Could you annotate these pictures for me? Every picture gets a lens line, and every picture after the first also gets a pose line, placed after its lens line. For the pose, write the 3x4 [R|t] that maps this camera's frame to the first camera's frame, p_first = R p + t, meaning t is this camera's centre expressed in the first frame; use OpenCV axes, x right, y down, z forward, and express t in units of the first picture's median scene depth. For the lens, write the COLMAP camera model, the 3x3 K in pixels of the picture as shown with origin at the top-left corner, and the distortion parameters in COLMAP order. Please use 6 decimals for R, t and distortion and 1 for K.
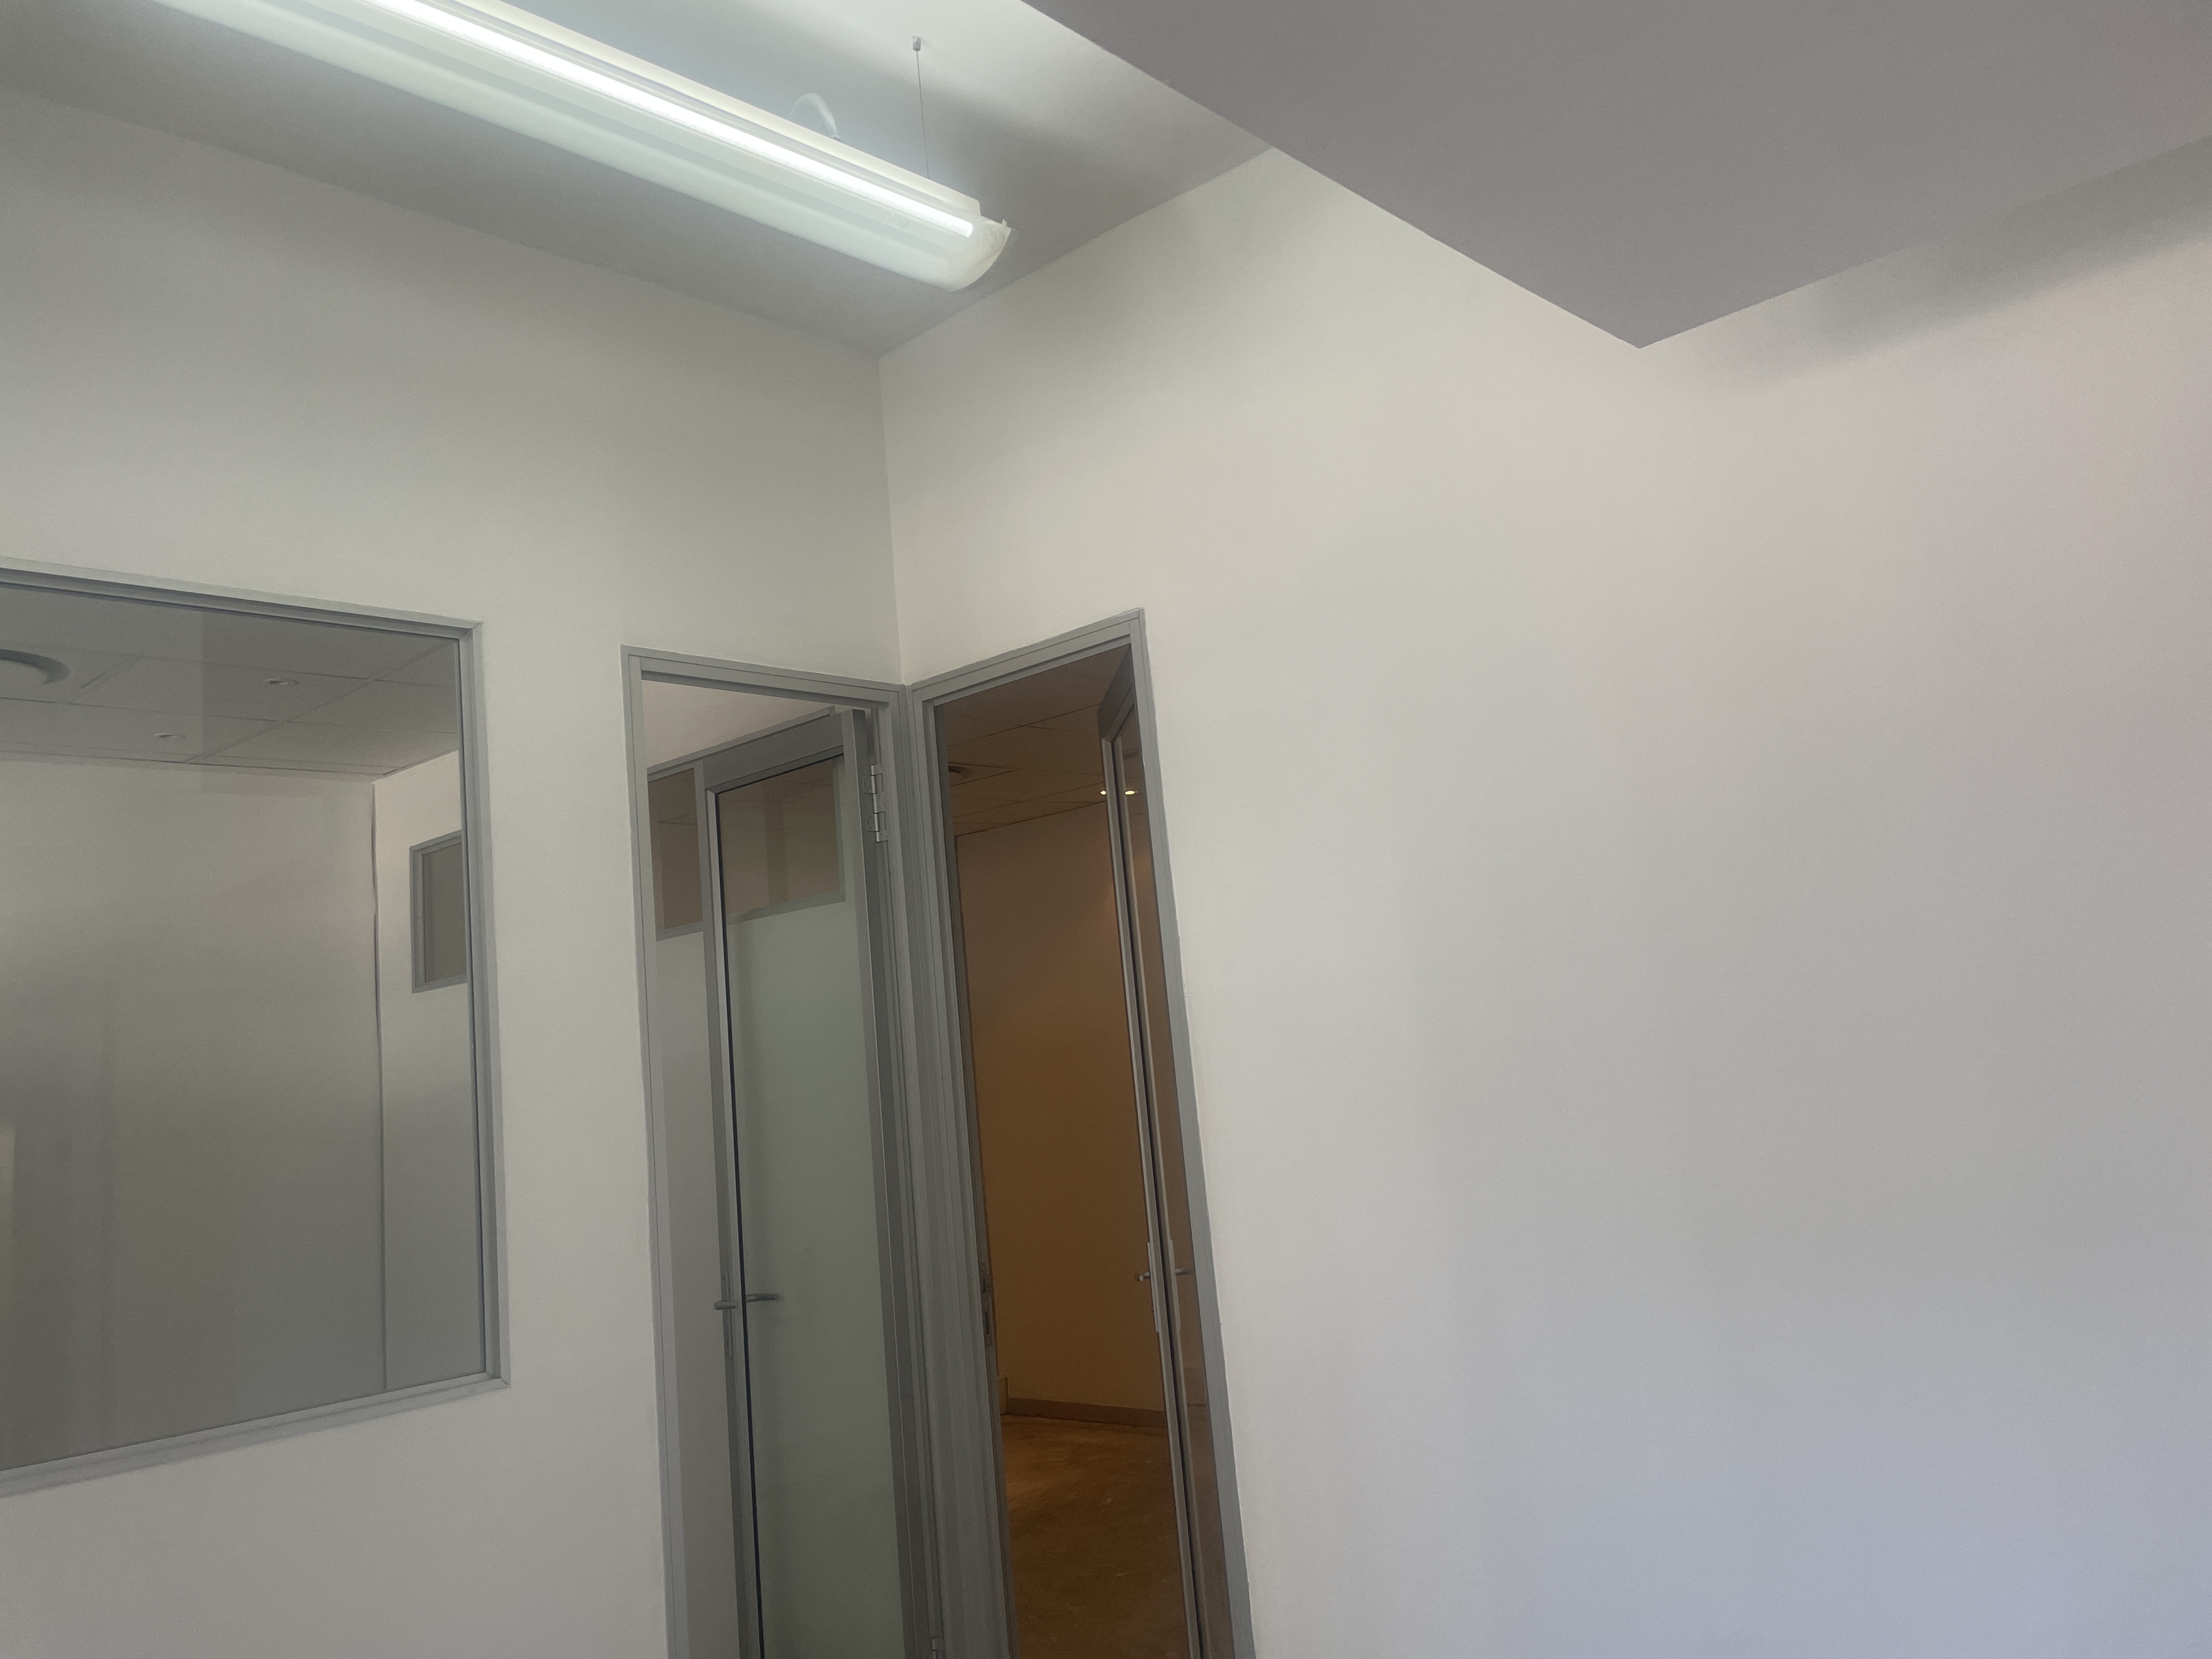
lens RADIAL K [[1717.3, 0, 1102.9], [0, 1717.3, 791.9], [0, 0, 1]] dist [0.092281, -0.152615]
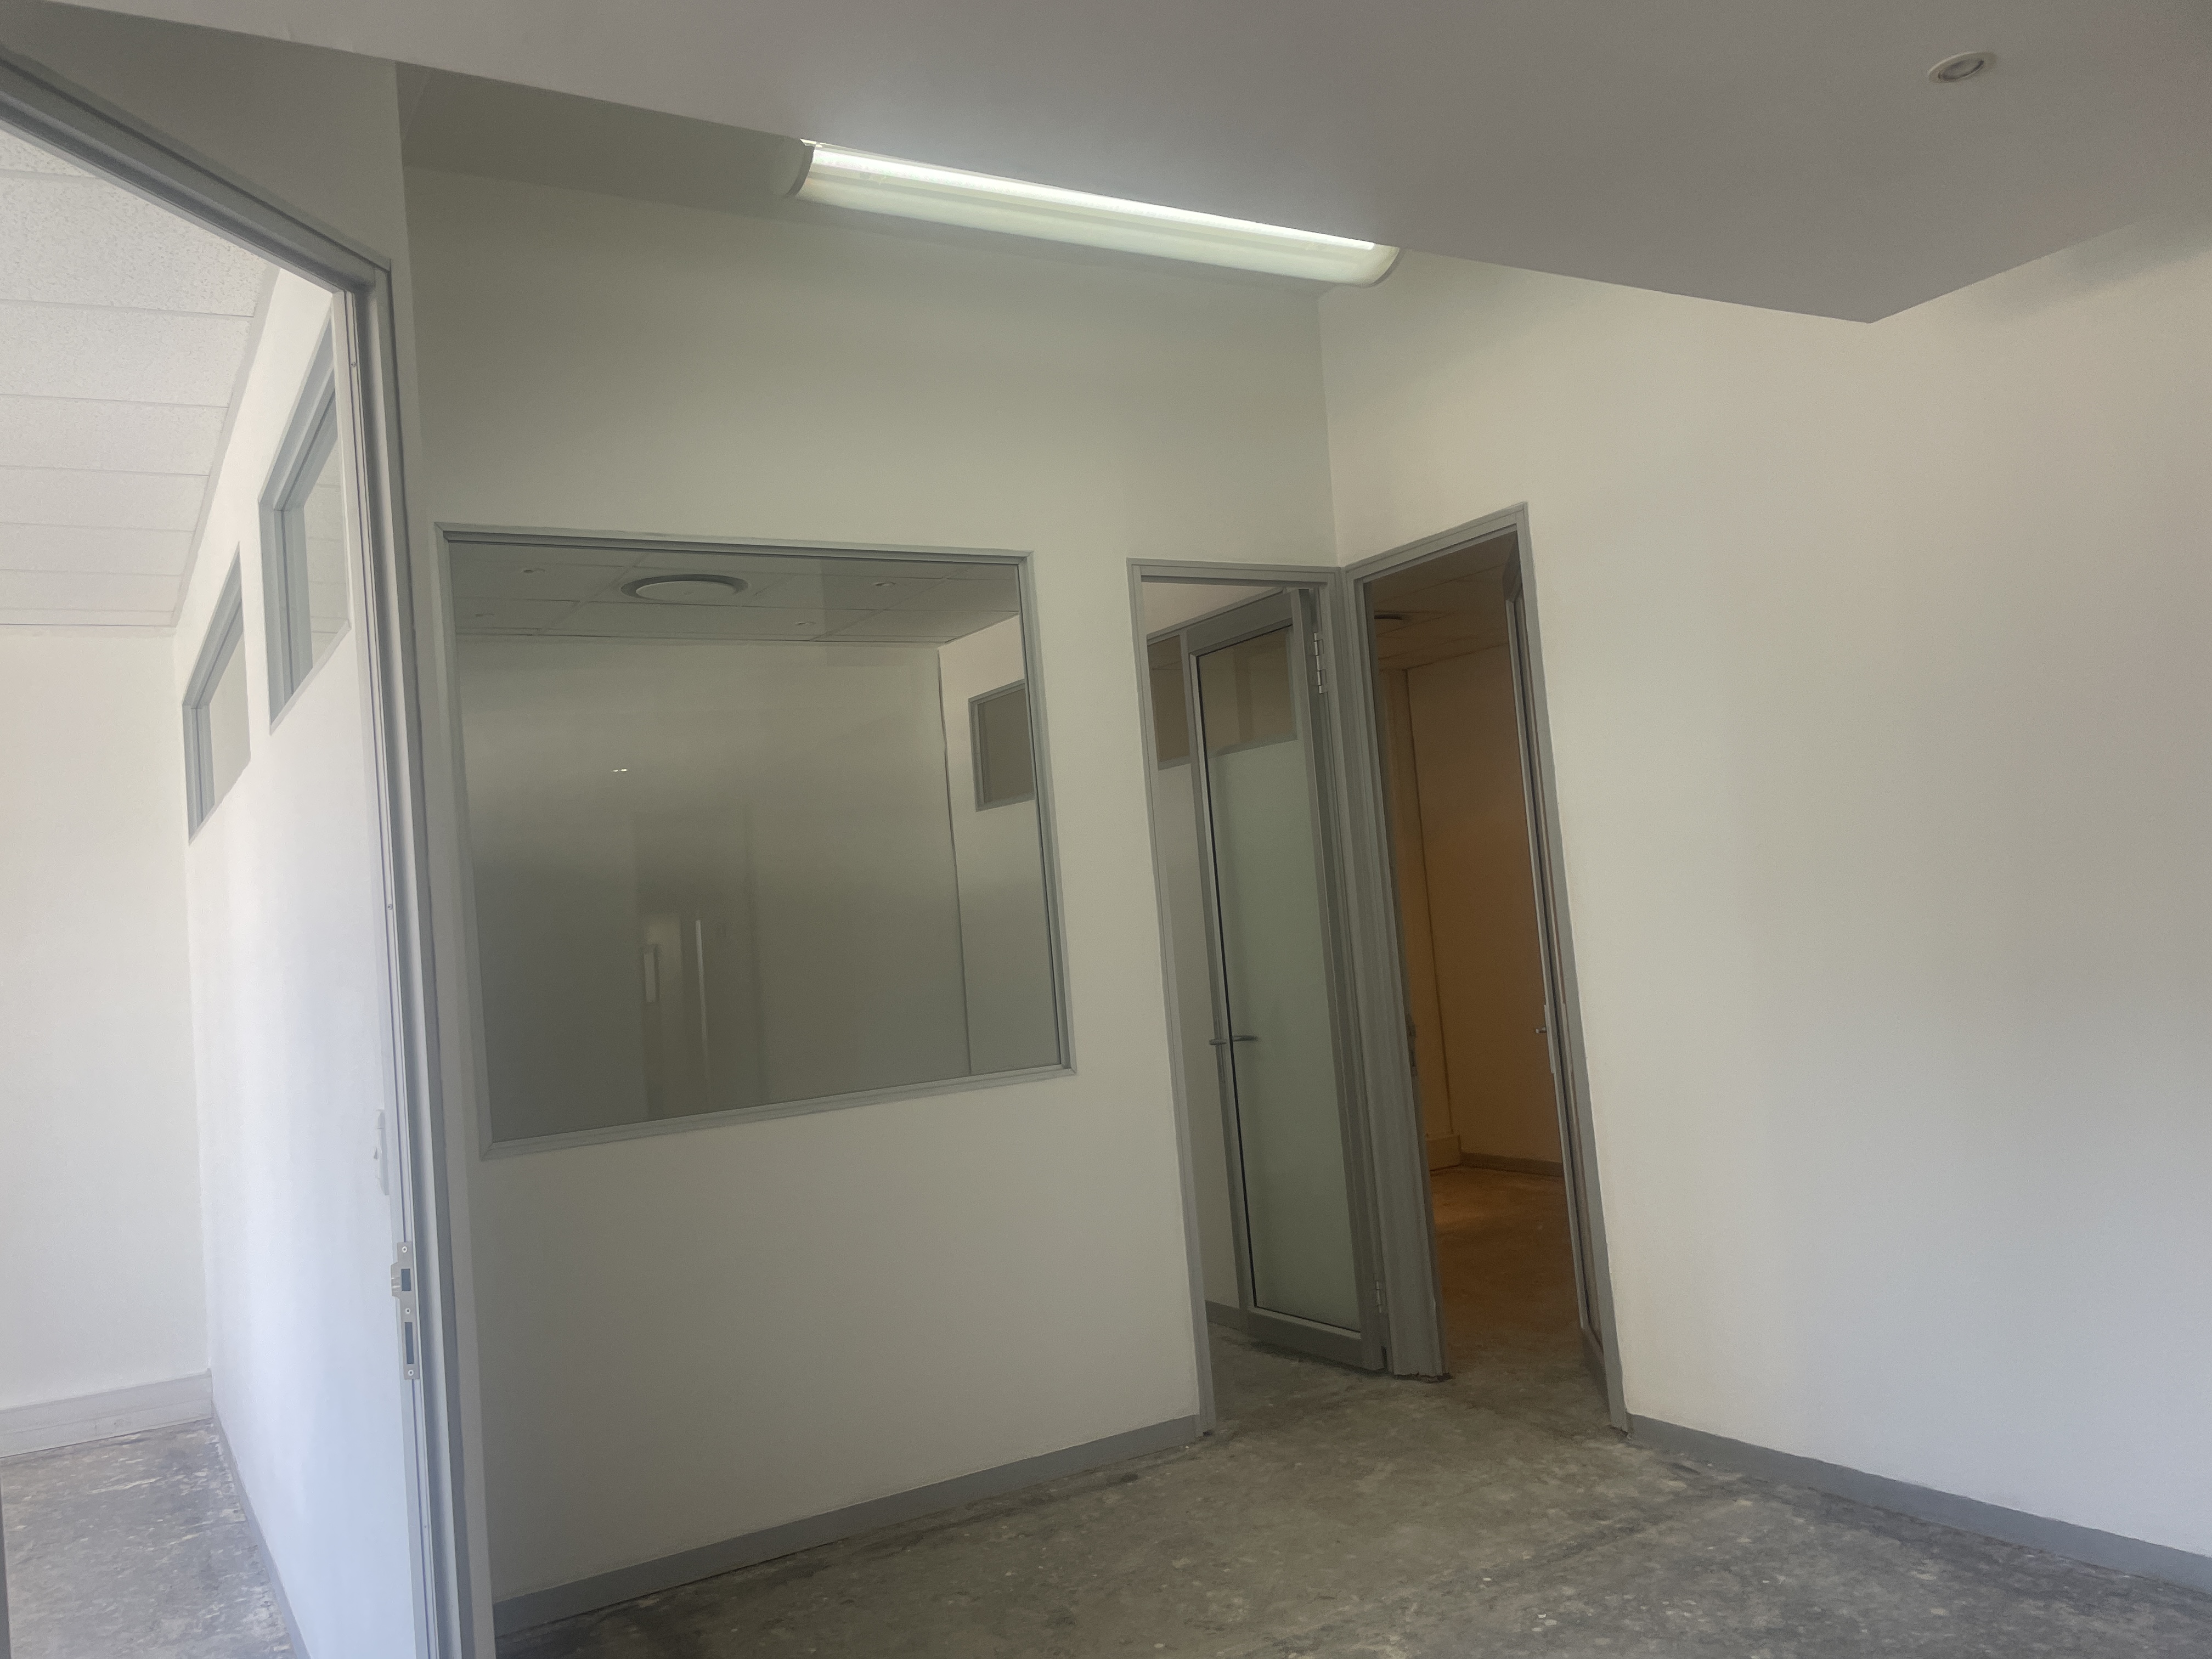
lens RADIAL K [[1703.0, 0, 1113.7], [0, 1703.0, 838.6], [0, 0, 1]] dist [0.090520, -0.121008]
pose [[0.963697, -0.002667, -0.266984, 0.059248], [0.038625, 0.990824, 0.129522, -0.033802], [0.264188, -0.135132, 0.954957, -0.267242]]
